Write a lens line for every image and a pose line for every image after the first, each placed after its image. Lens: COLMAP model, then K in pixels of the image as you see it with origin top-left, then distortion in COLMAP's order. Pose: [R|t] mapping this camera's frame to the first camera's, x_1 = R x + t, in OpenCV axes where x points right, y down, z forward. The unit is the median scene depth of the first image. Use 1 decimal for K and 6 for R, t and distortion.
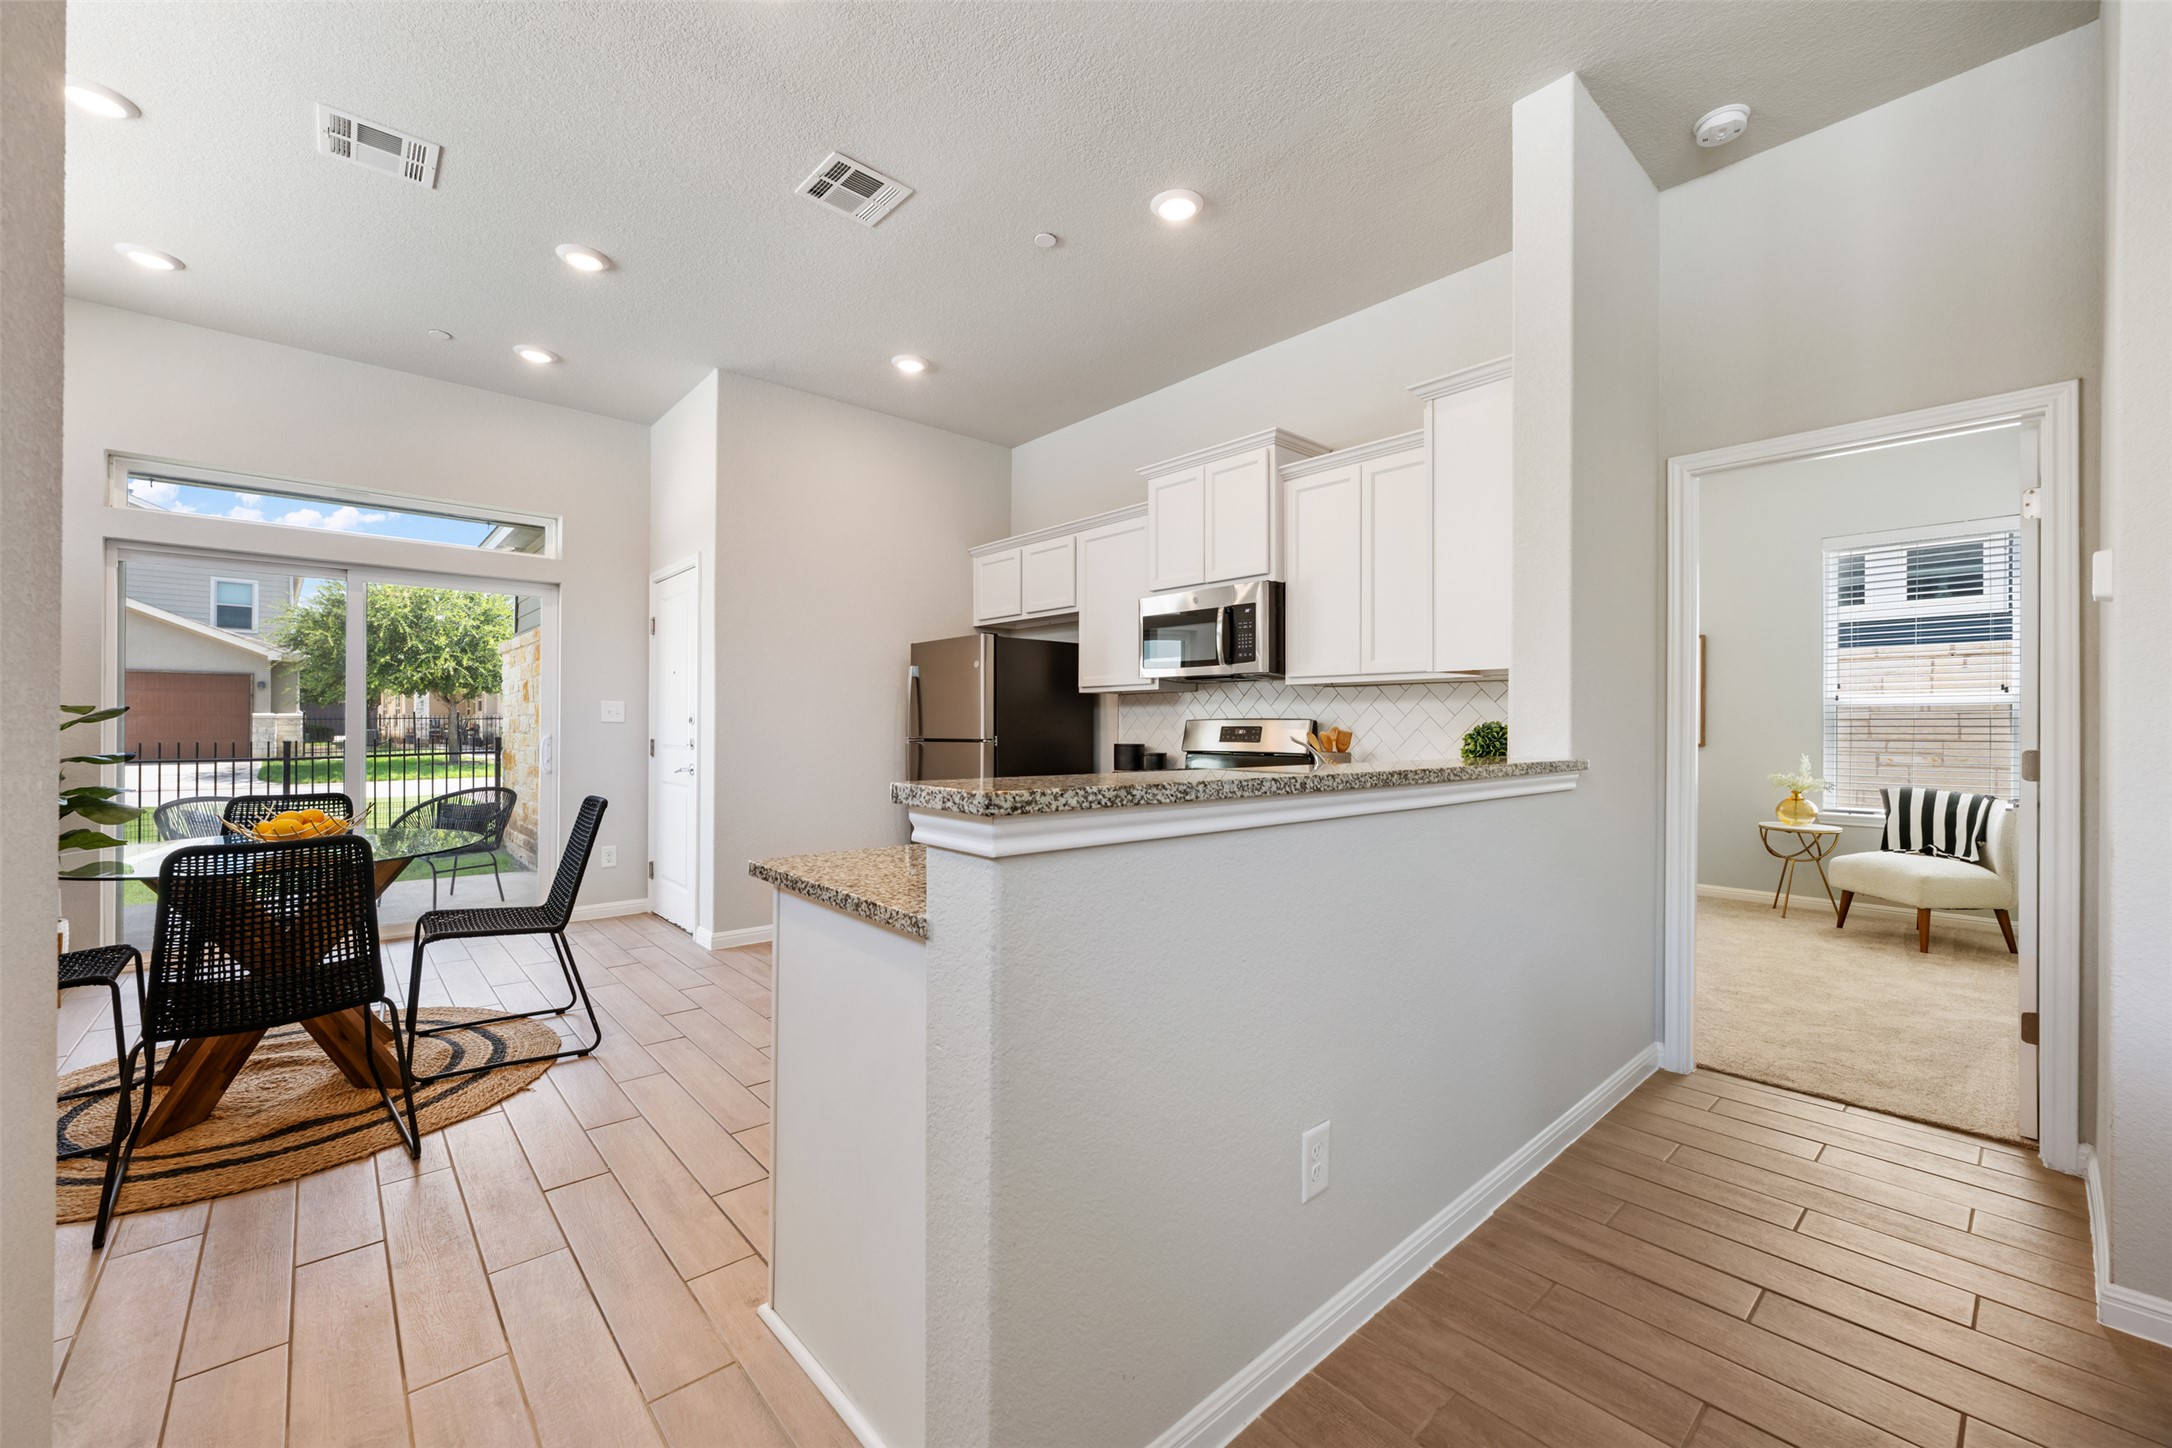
lens RADIAL K [[863.6, 0, 1086.4], [0, 863.6, 719.9], [0, 0, 1]] dist [-0.001383, 0.000587]
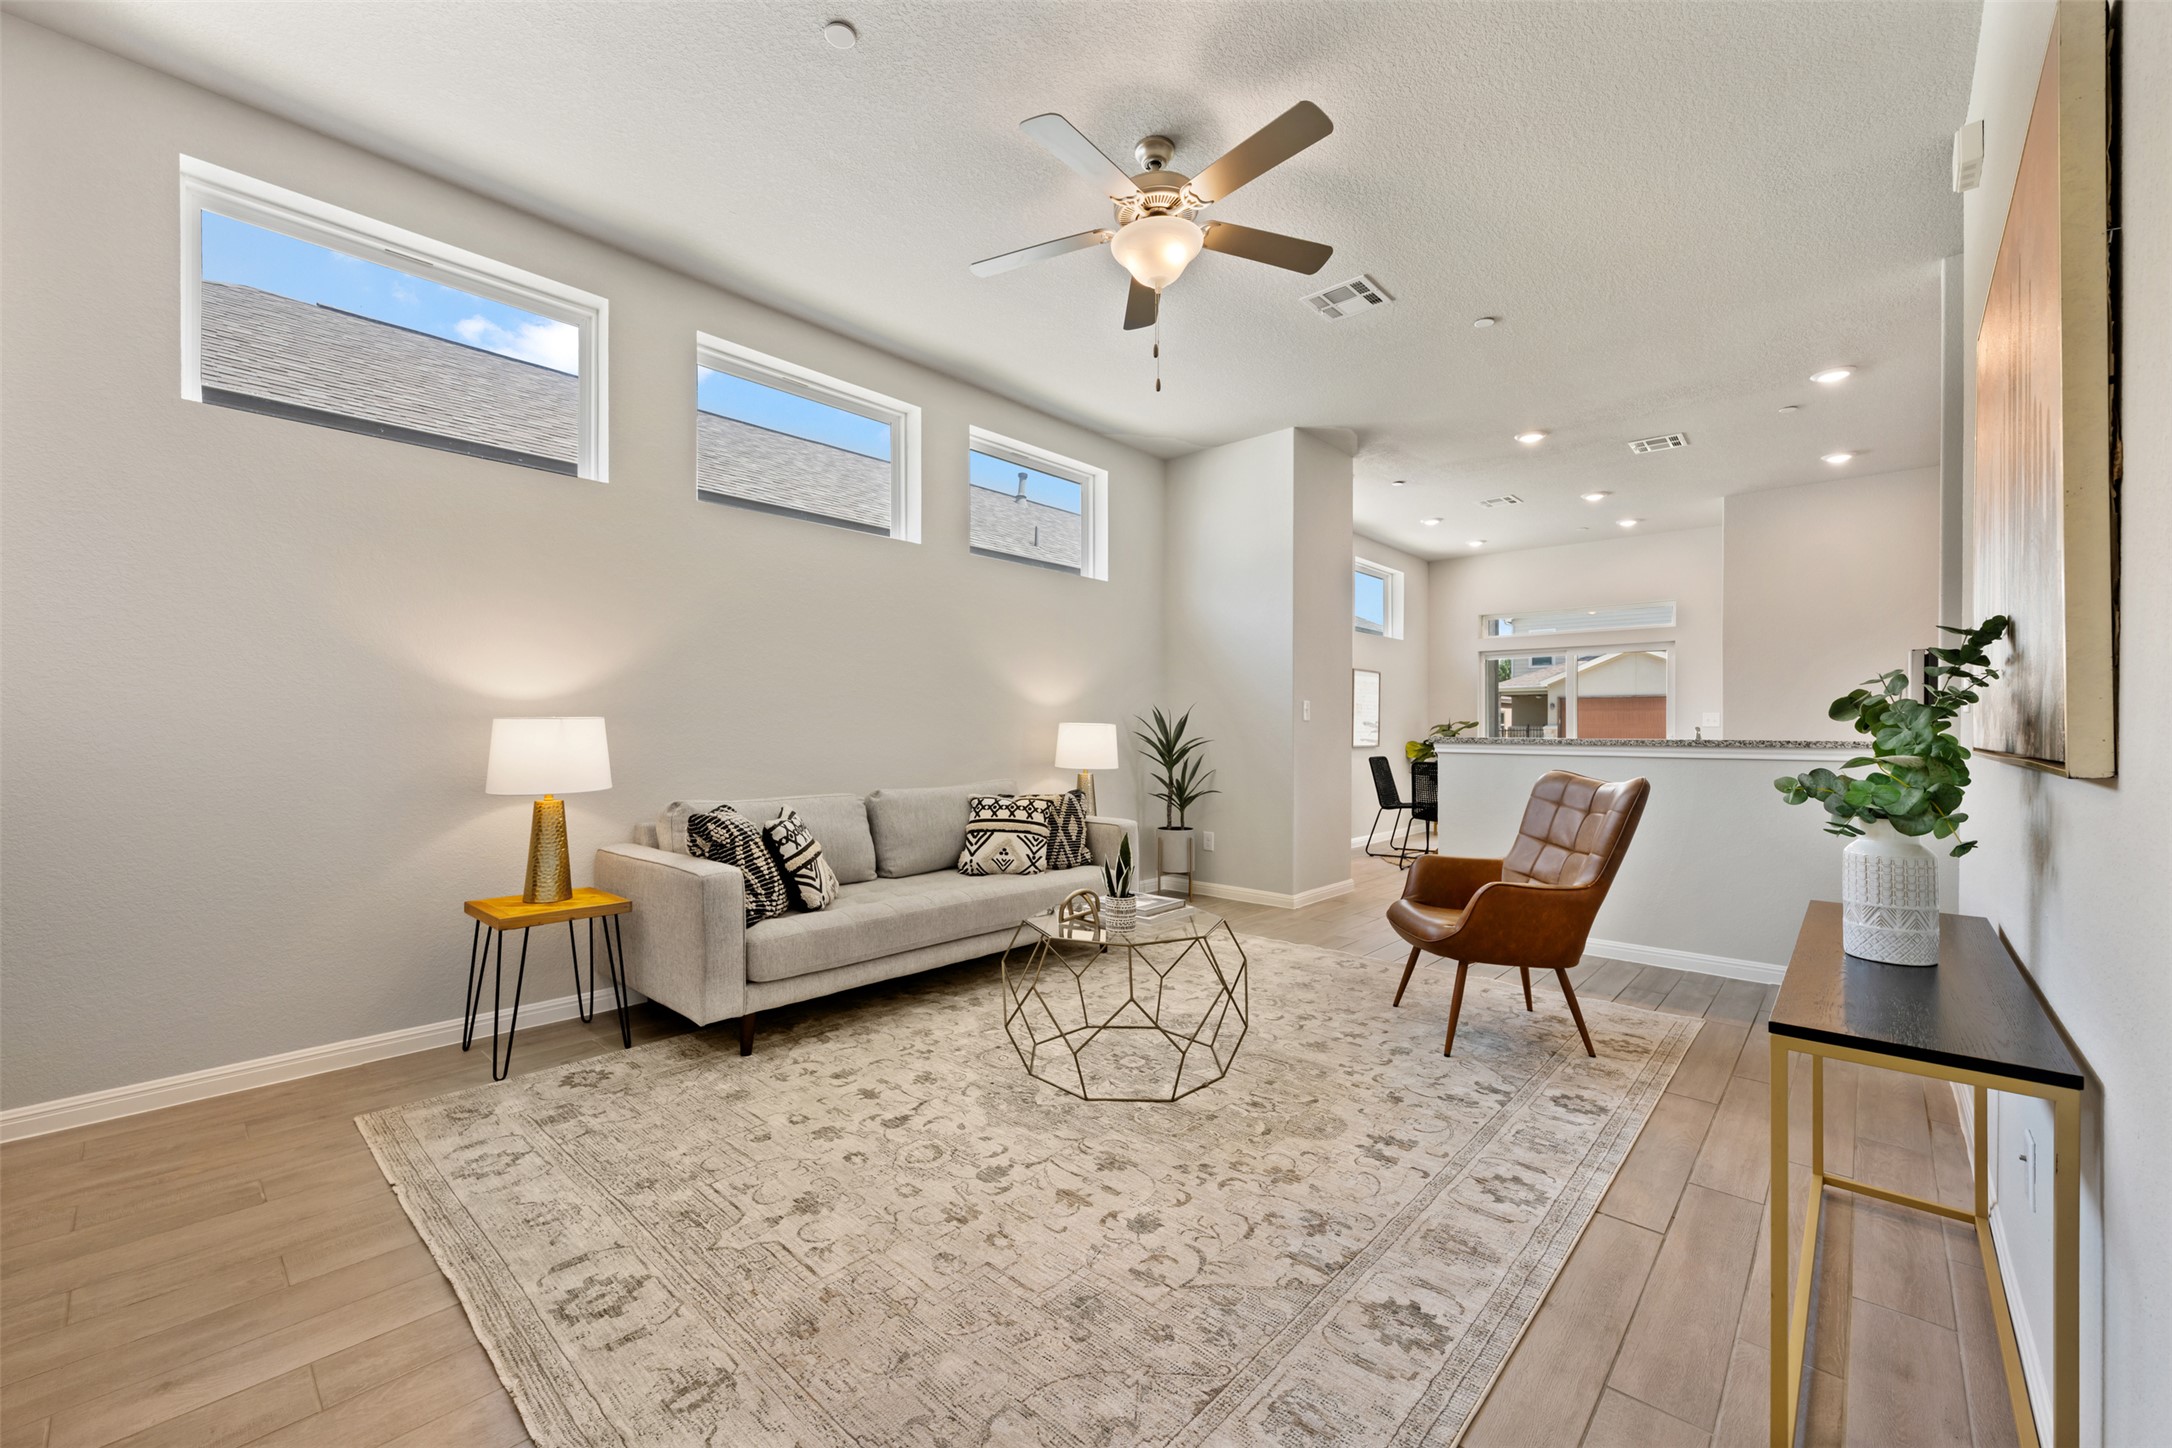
lens RADIAL K [[863.6, 0, 1076.3], [0, 863.6, 730.5], [0, 0, 1]] dist [-0.001383, 0.000587]
pose [[0.091434, -0.005871, -0.995794, 0.987872], [0.004074, 0.999976, -0.005522, 0.016219], [0.995803, -0.003552, 0.091456, -0.296854]]
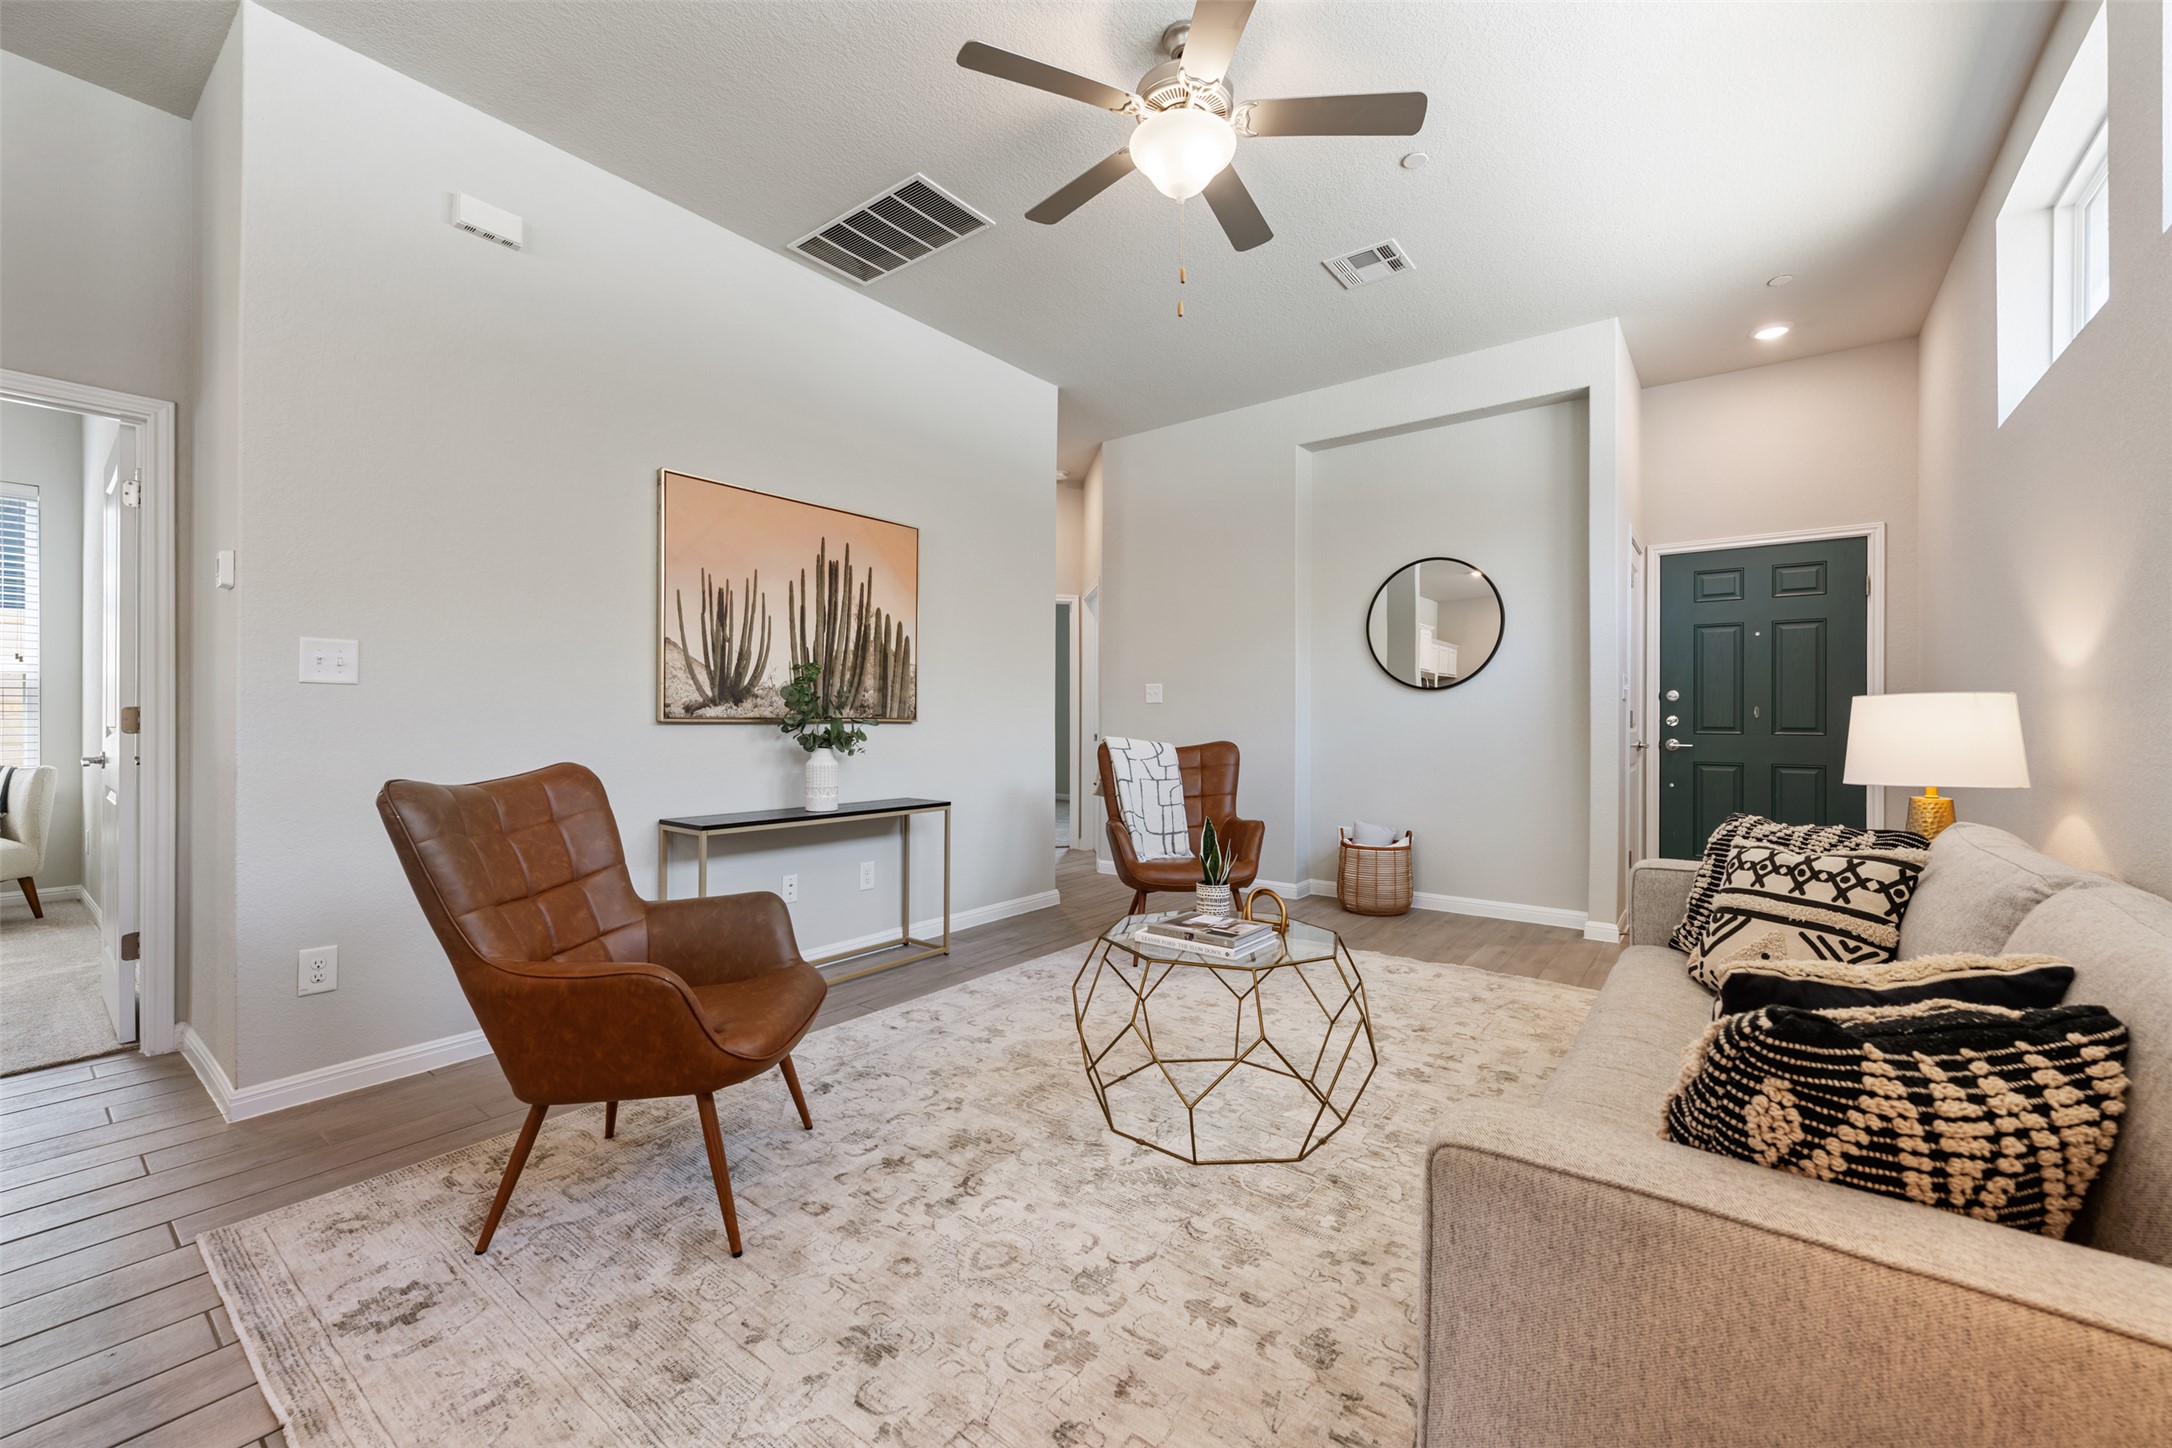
lens RADIAL K [[863.6, 0, 1086.5], [0, 863.6, 715.9], [0, 0, 1]] dist [-0.001383, 0.000587]
pose [[-0.183228, -0.005748, 0.983054, -0.149767], [-0.008970, 0.999951, 0.004175, 0.016772], [-0.983029, -0.008053, -0.183271, -0.025049]]
